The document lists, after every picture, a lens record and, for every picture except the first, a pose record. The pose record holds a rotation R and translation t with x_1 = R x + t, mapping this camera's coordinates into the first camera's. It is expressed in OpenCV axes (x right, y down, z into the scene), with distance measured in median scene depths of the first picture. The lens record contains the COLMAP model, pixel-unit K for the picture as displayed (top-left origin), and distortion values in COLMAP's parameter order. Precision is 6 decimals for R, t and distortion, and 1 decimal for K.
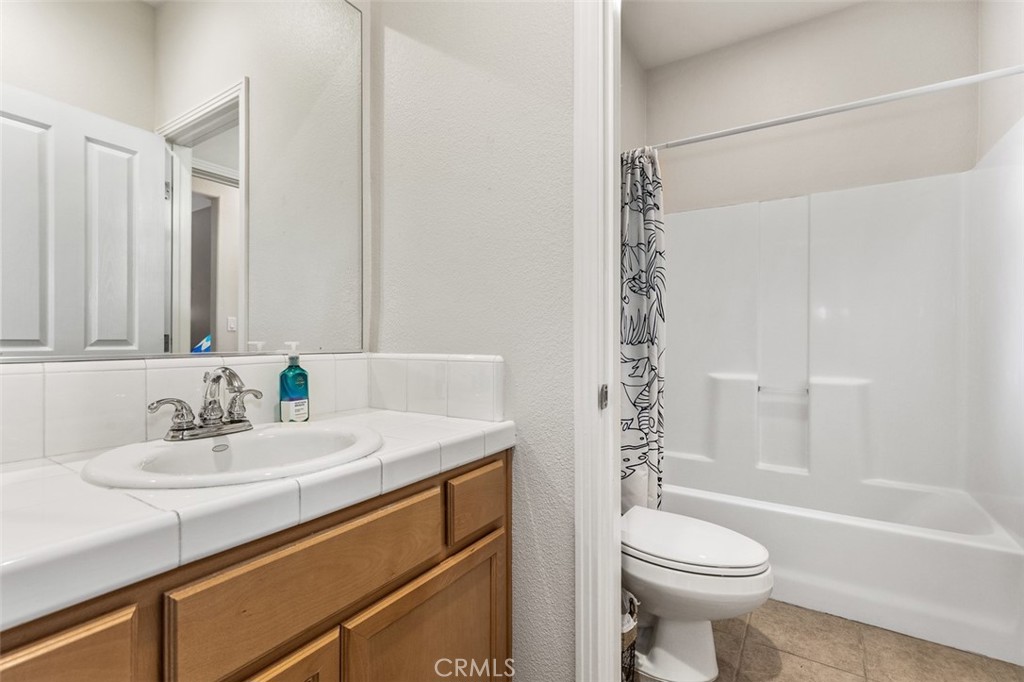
lens RADIAL K [[460.5, 0, 505.6], [0, 460.5, 337.2], [0, 0, 1]] dist [-0.001212, -0.000641]
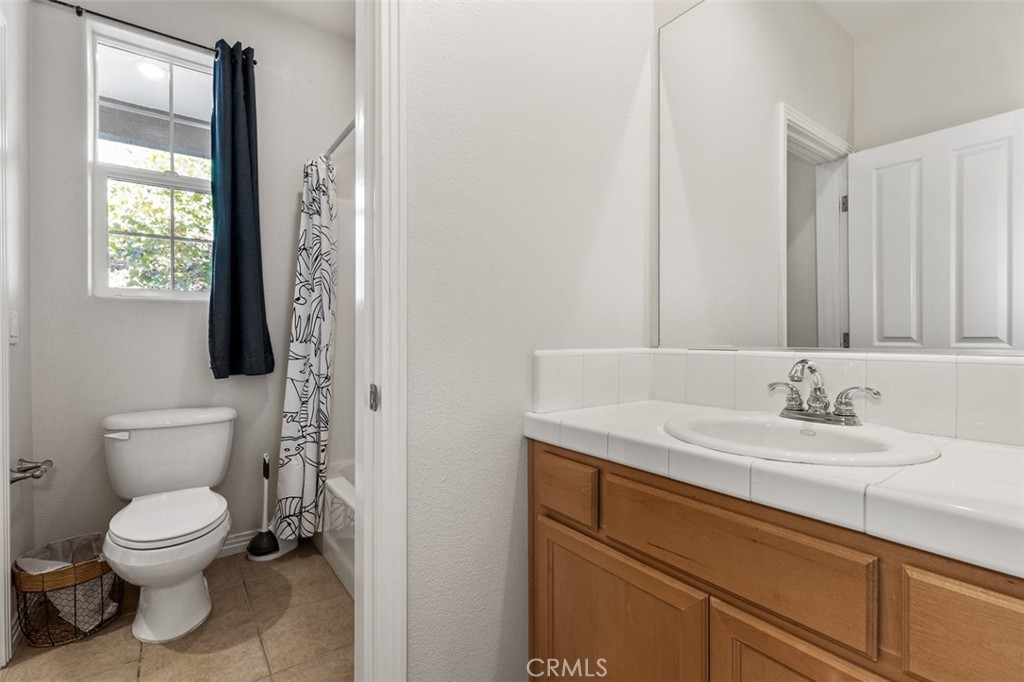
lens RADIAL K [[460.5, 0, 505.6], [0, 460.5, 337.2], [0, 0, 1]] dist [-0.001212, -0.000641]
pose [[0.940776, -0.001509, -0.339026, 1.106242], [0.004320, 0.999962, 0.007535, -0.003022], [0.339002, -0.008553, 0.940747, 0.160052]]
